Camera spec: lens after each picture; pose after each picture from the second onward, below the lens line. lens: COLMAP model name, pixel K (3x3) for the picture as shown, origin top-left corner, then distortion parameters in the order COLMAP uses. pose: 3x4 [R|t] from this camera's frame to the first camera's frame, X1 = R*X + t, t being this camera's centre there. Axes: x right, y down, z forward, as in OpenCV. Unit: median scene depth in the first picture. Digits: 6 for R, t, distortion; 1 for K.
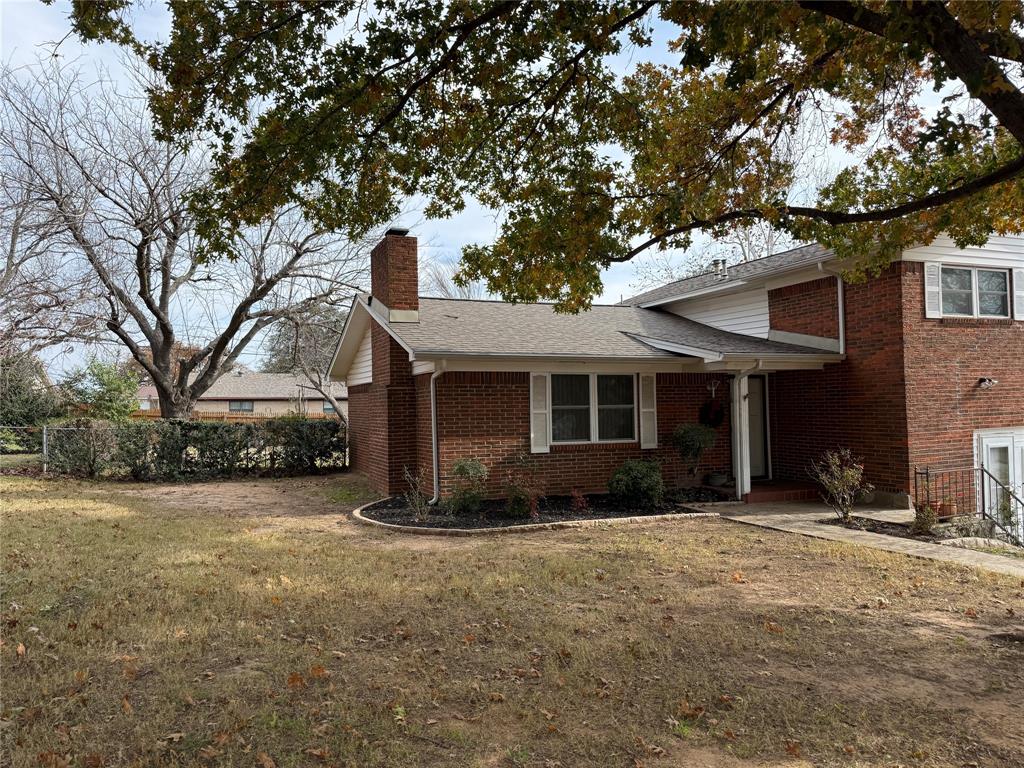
lens RADIAL K [[729.7, 0, 504.8], [0, 729.7, 389.7], [0, 0, 1]] dist [0.058904, -0.075525]
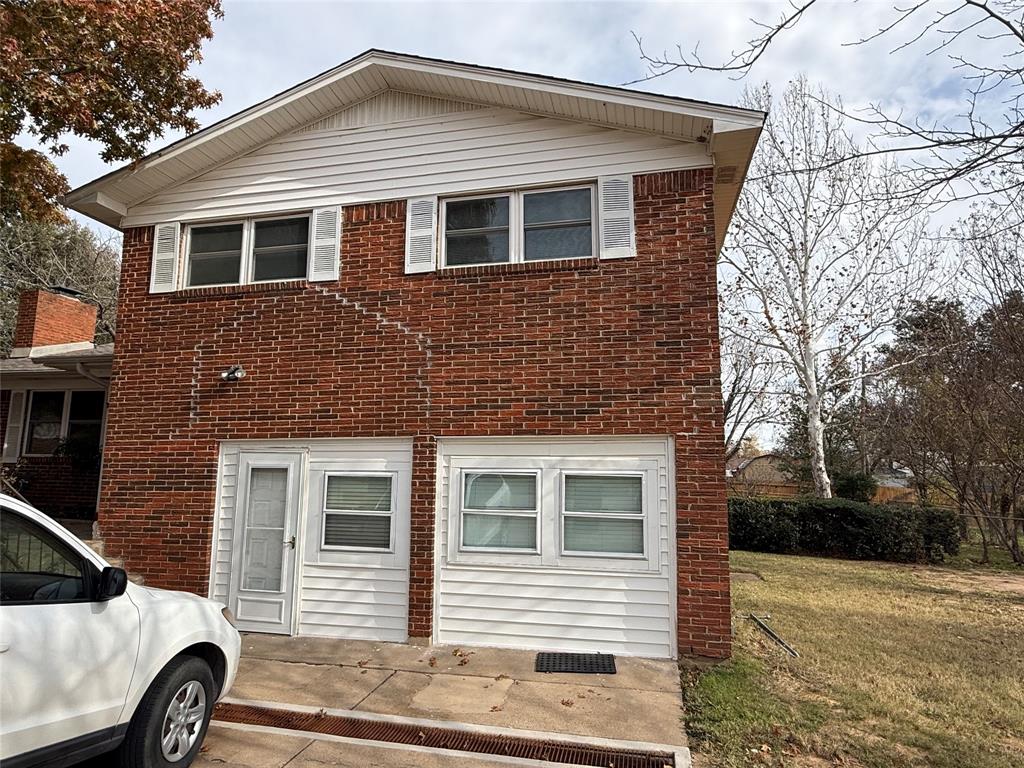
lens RADIAL K [[607.2, 0, 513.0], [0, 607.2, 384.3], [0, 0, 1]] dist [-0.001202, 0.000042]
pose [[0.826137, -0.053901, -0.560885, 1.186072], [-0.013442, 0.993246, -0.115250, 0.063868], [0.563309, 0.102752, 0.819833, 0.668011]]
